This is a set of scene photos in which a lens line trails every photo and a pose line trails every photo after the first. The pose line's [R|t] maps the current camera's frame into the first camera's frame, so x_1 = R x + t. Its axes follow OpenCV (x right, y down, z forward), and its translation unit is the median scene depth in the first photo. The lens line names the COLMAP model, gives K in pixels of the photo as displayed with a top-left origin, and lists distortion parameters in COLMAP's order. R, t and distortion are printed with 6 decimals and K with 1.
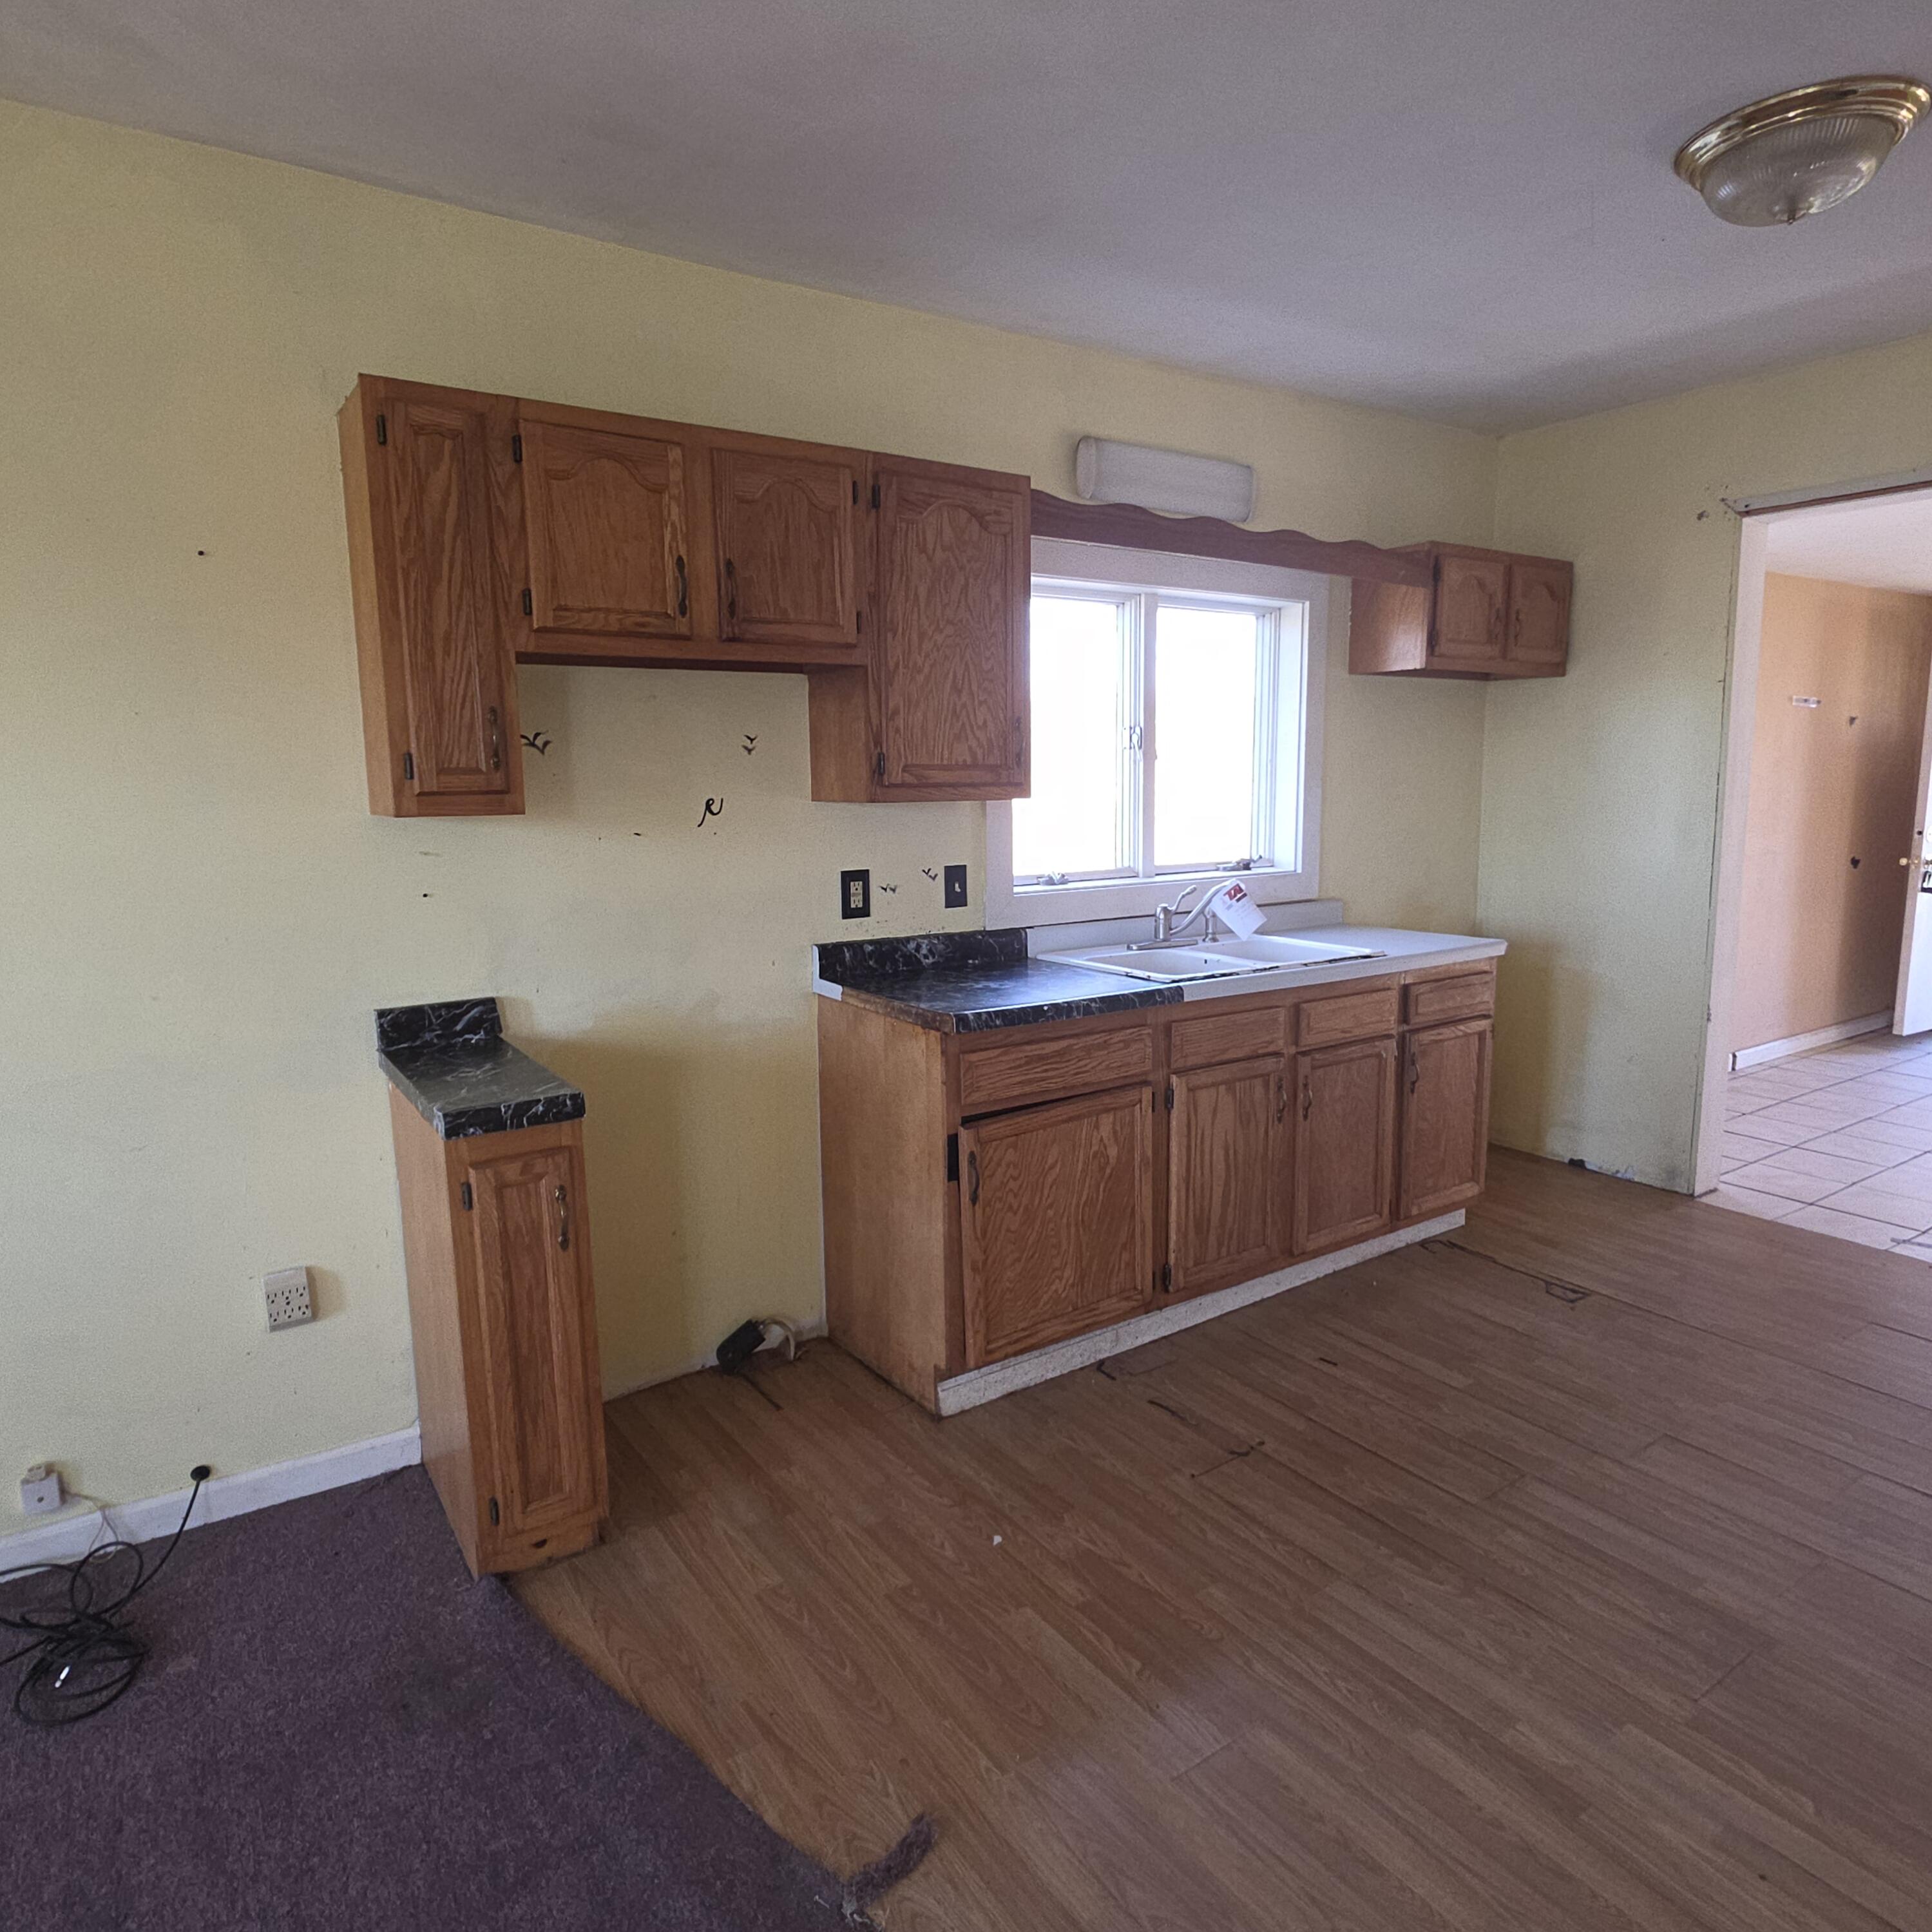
lens RADIAL K [[1247.7, 0, 974.4], [0, 1247.7, 953.1], [0, 0, 1]] dist [0.006933, -0.001548]
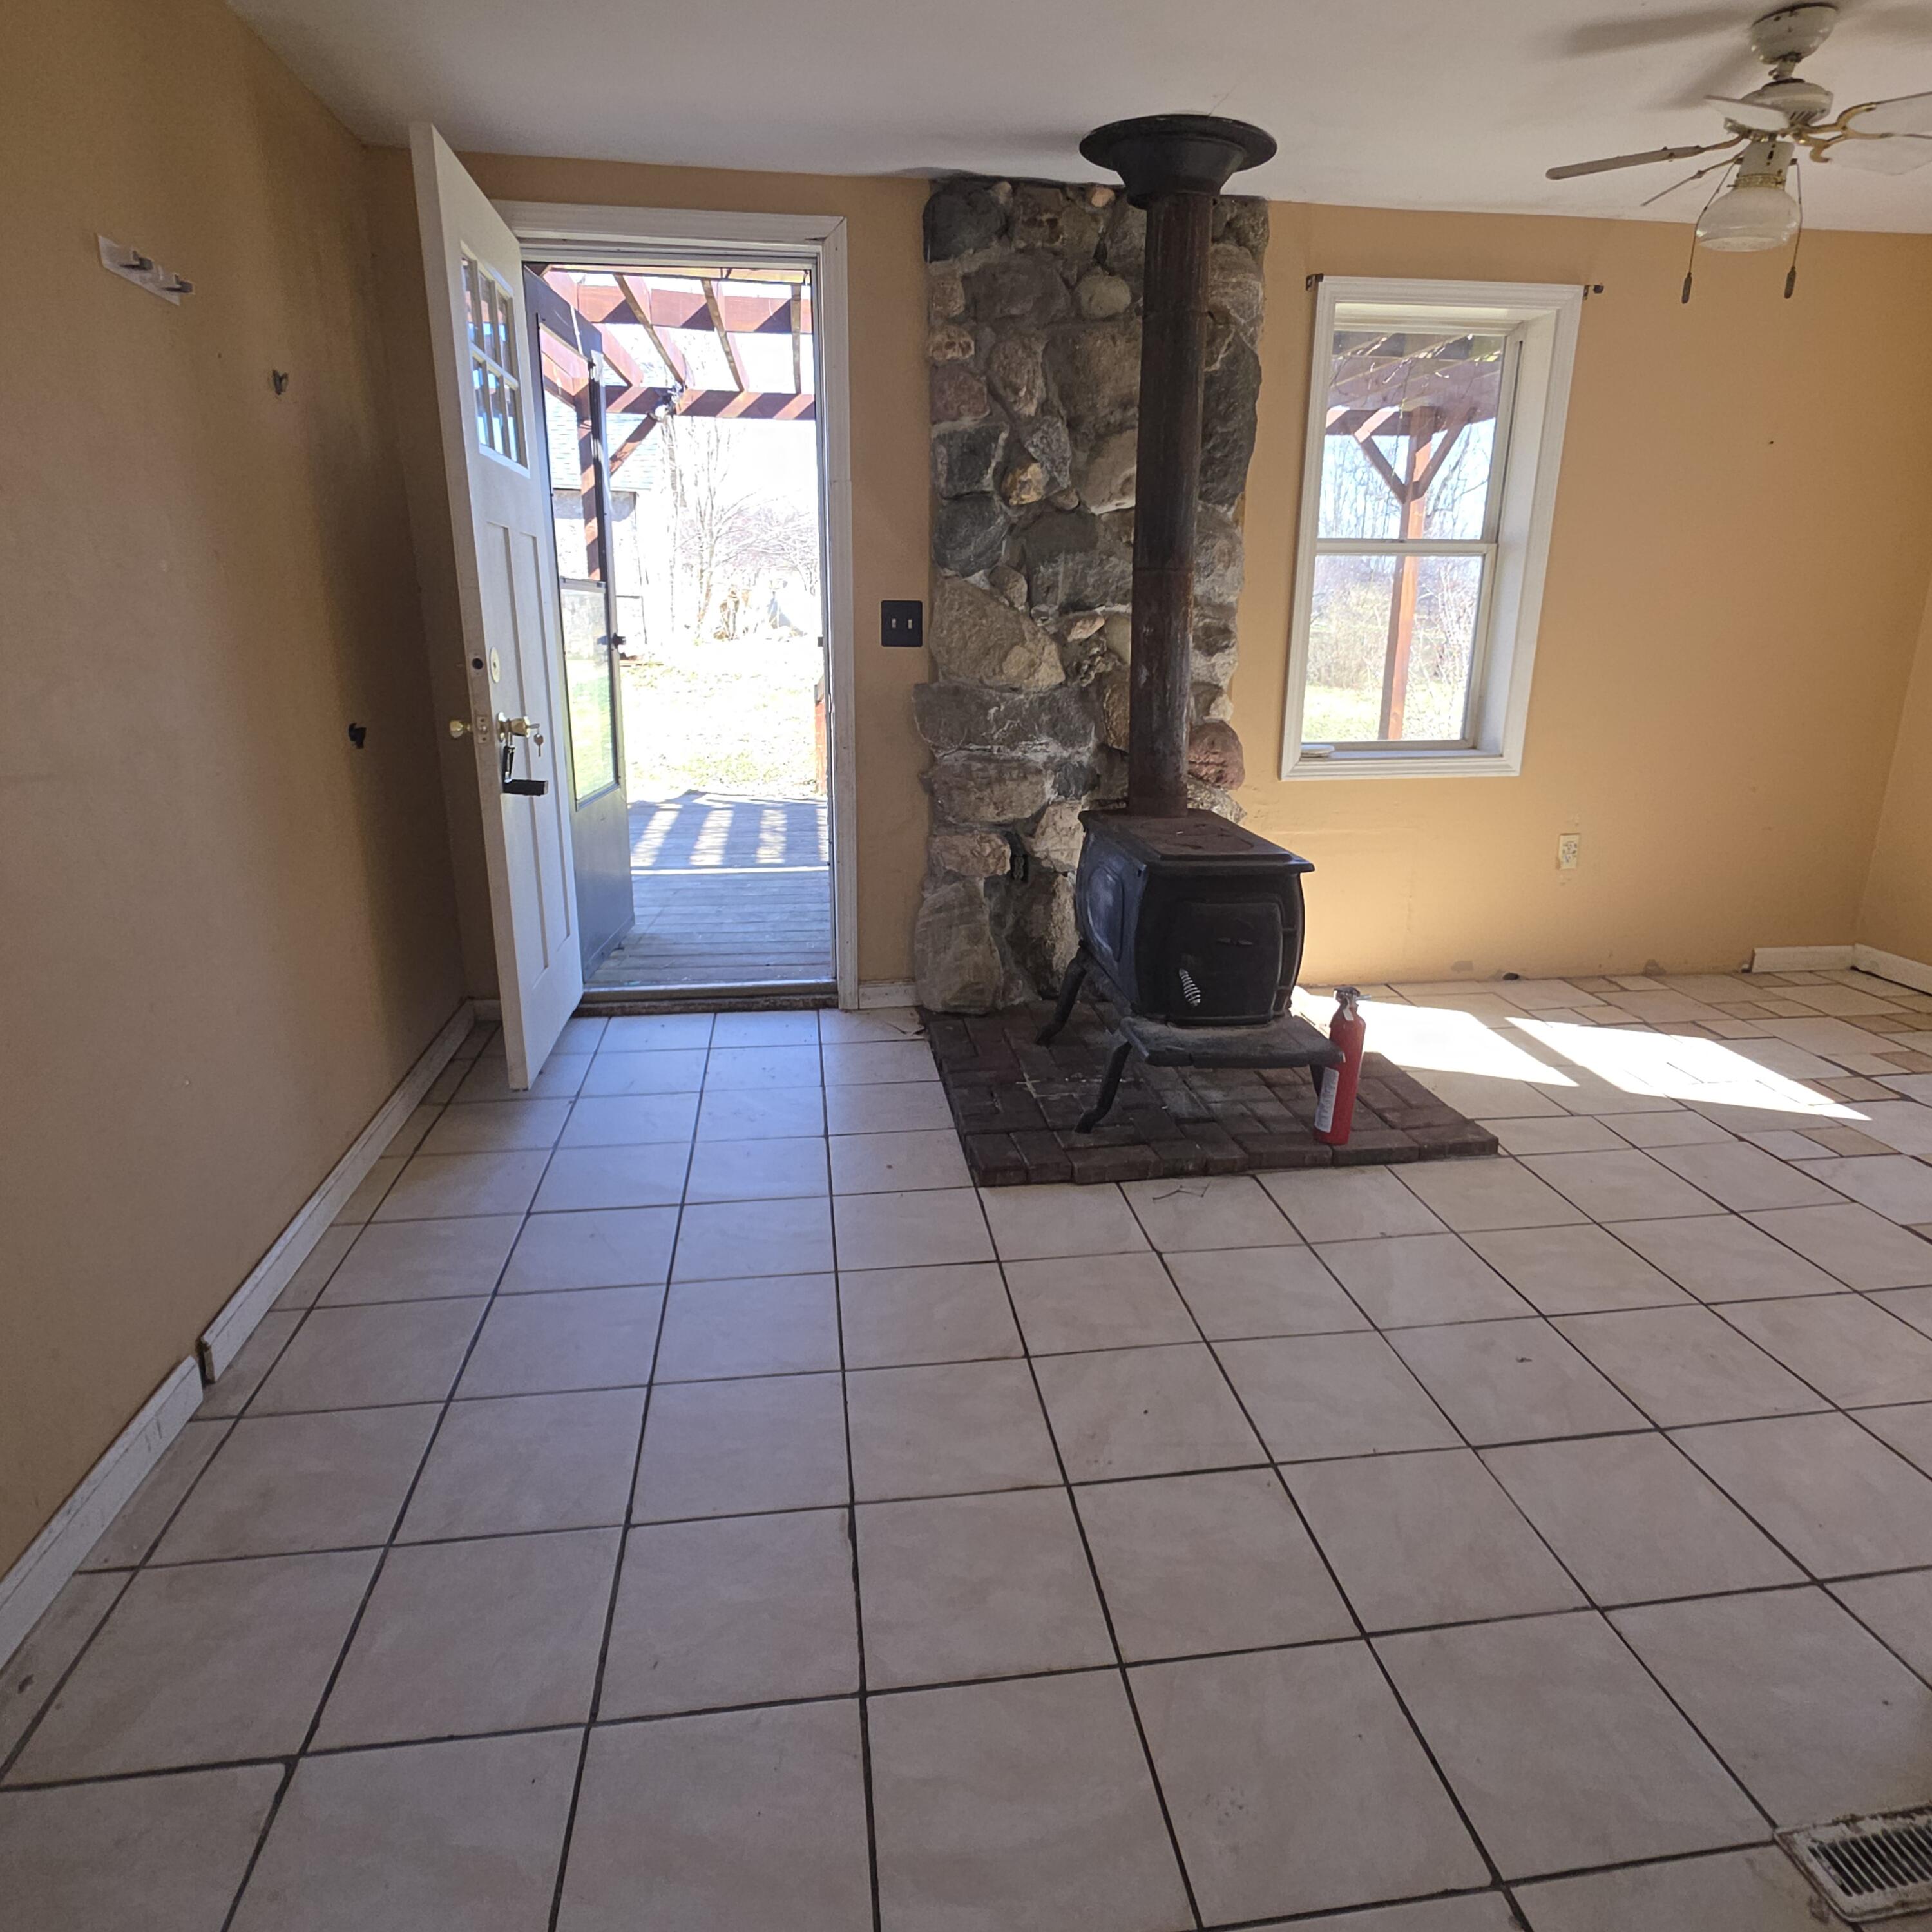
lens RADIAL K [[1247.7, 0, 970.4], [0, 1247.7, 955.6], [0, 0, 1]] dist [0.006933, -0.001548]
pose [[0.430488, -0.236242, 0.871131, 0.837200], [0.117401, 0.971596, 0.205471, -0.132306], [-0.894929, 0.013819, 0.445995, 1.297698]]
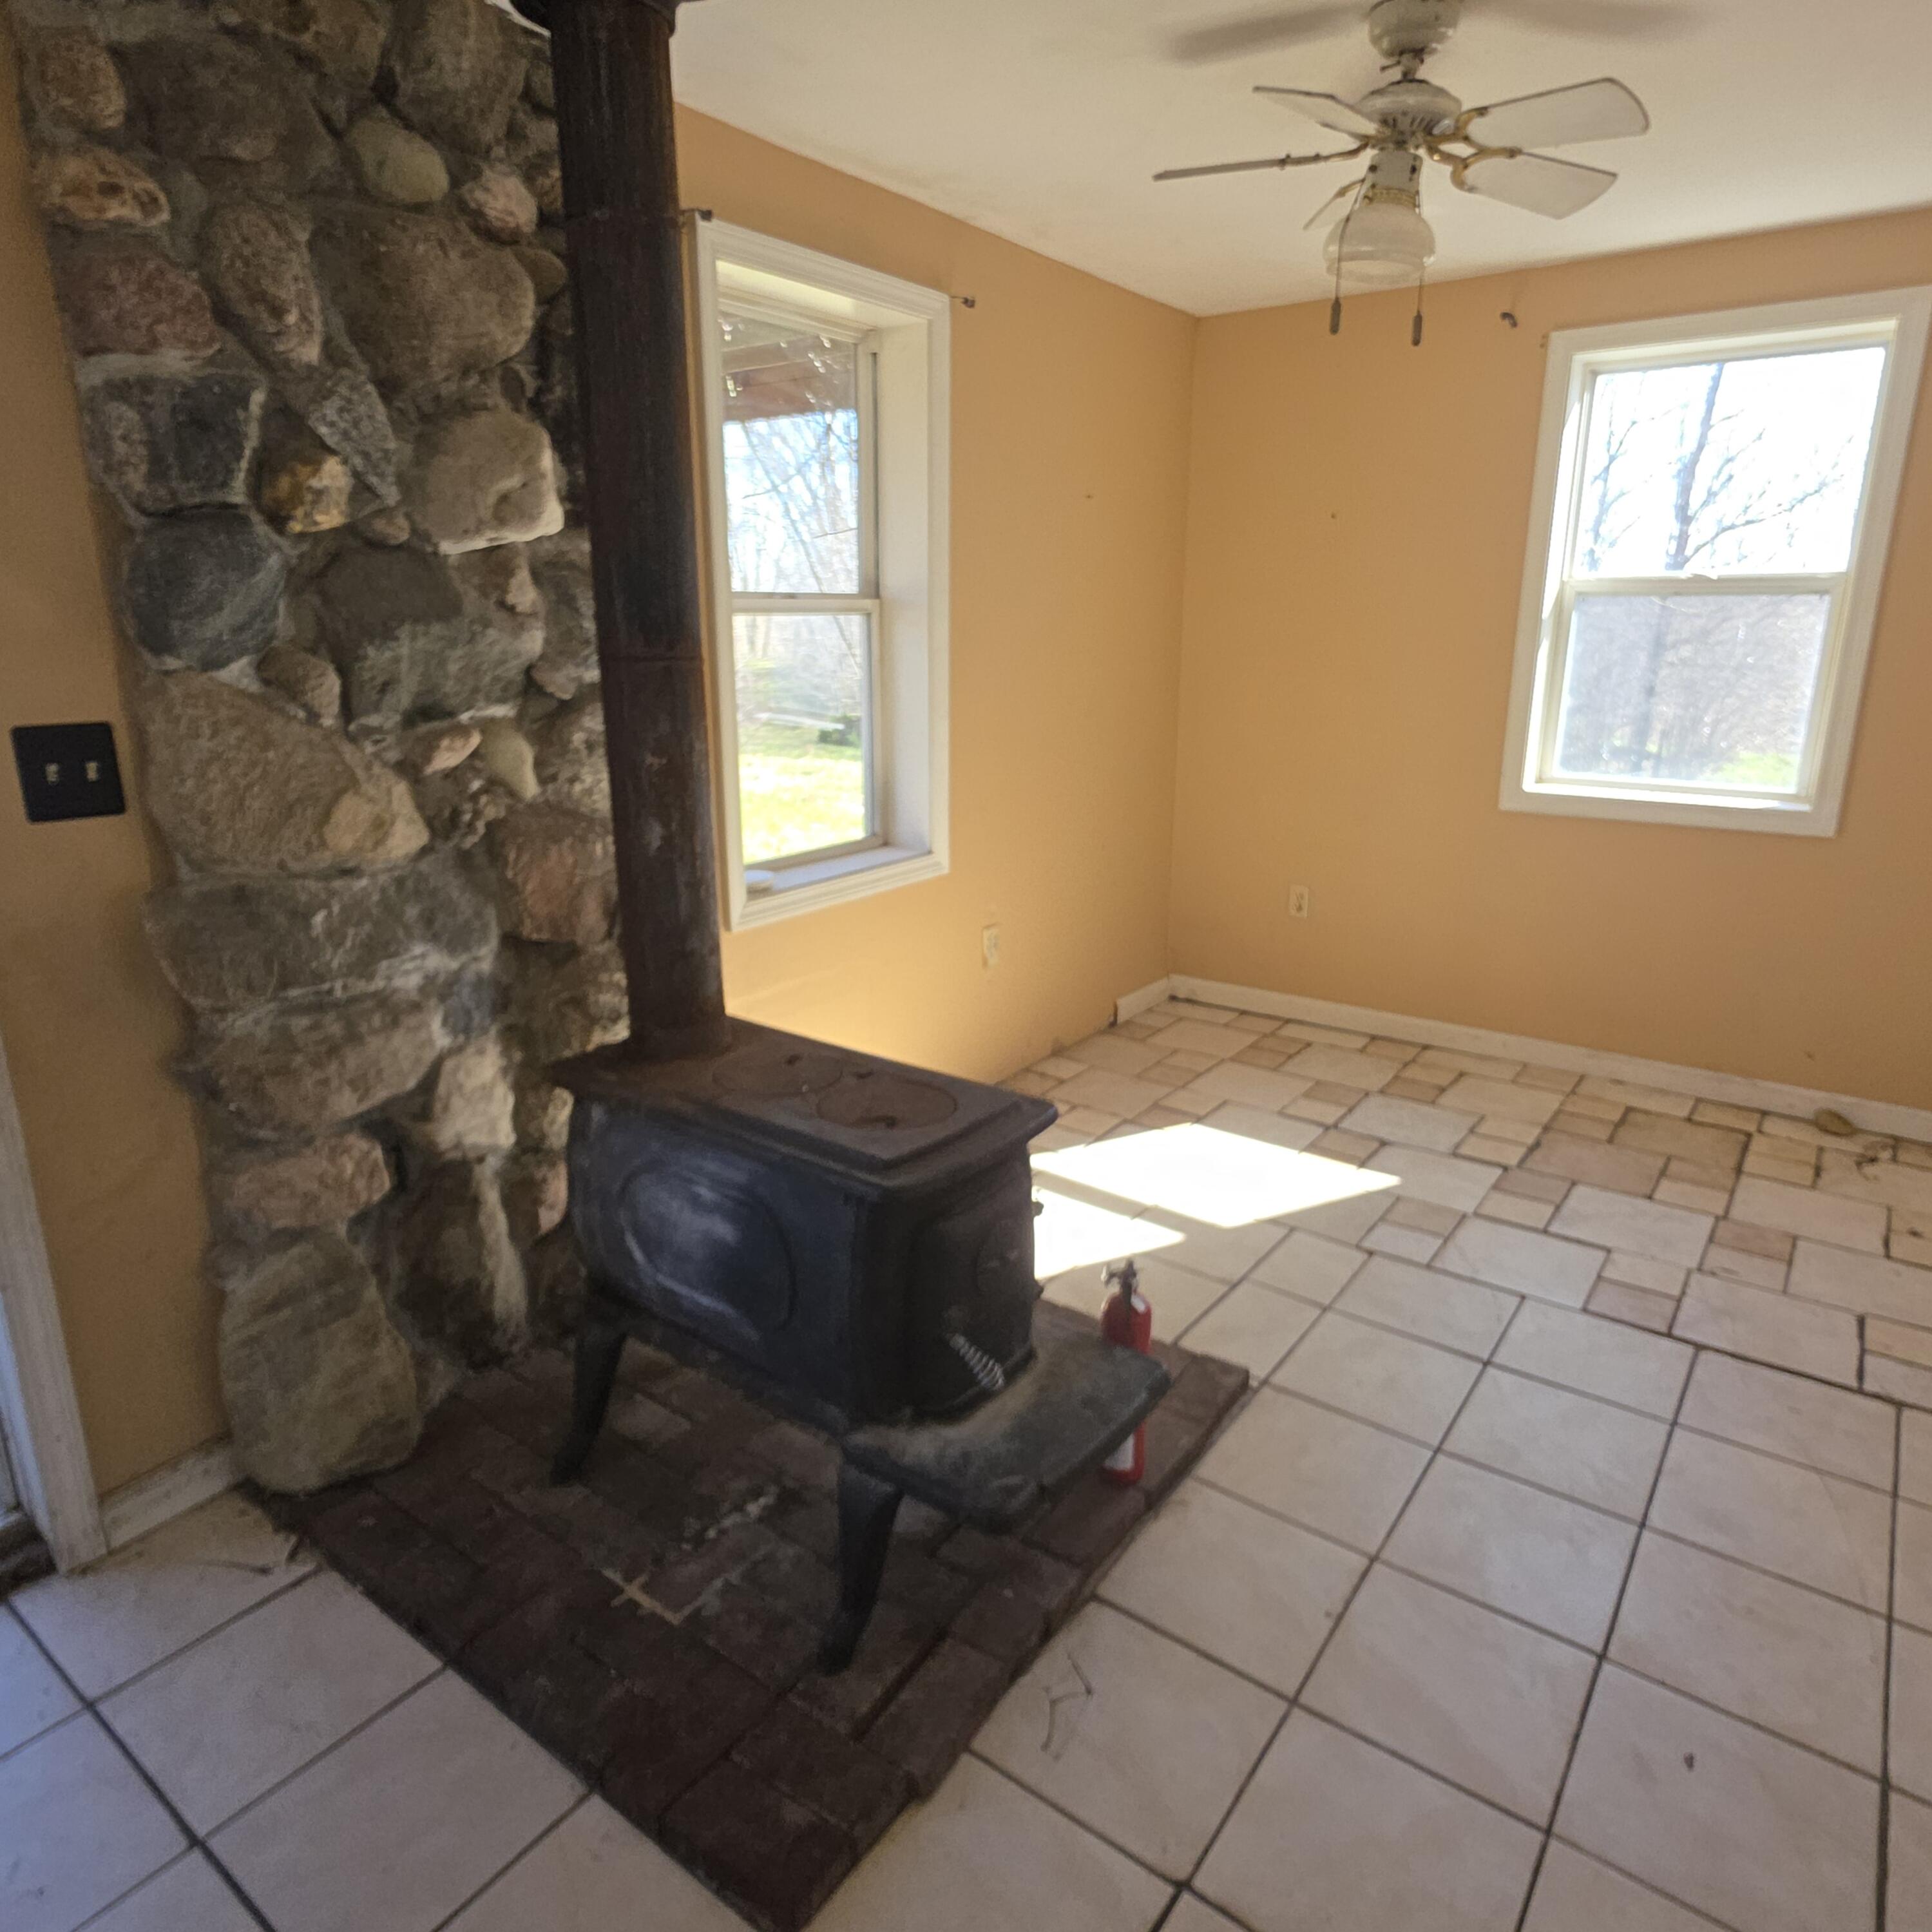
lens RADIAL K [[1247.7, 0, 970.4], [0, 1247.7, 953.3], [0, 0, 1]] dist [0.006933, -0.001548]
pose [[-0.346137, -0.237034, 0.907747, 1.250689], [0.136046, 0.944649, 0.298546, -0.239791], [-0.928267, 0.226833, -0.294731, 1.693931]]
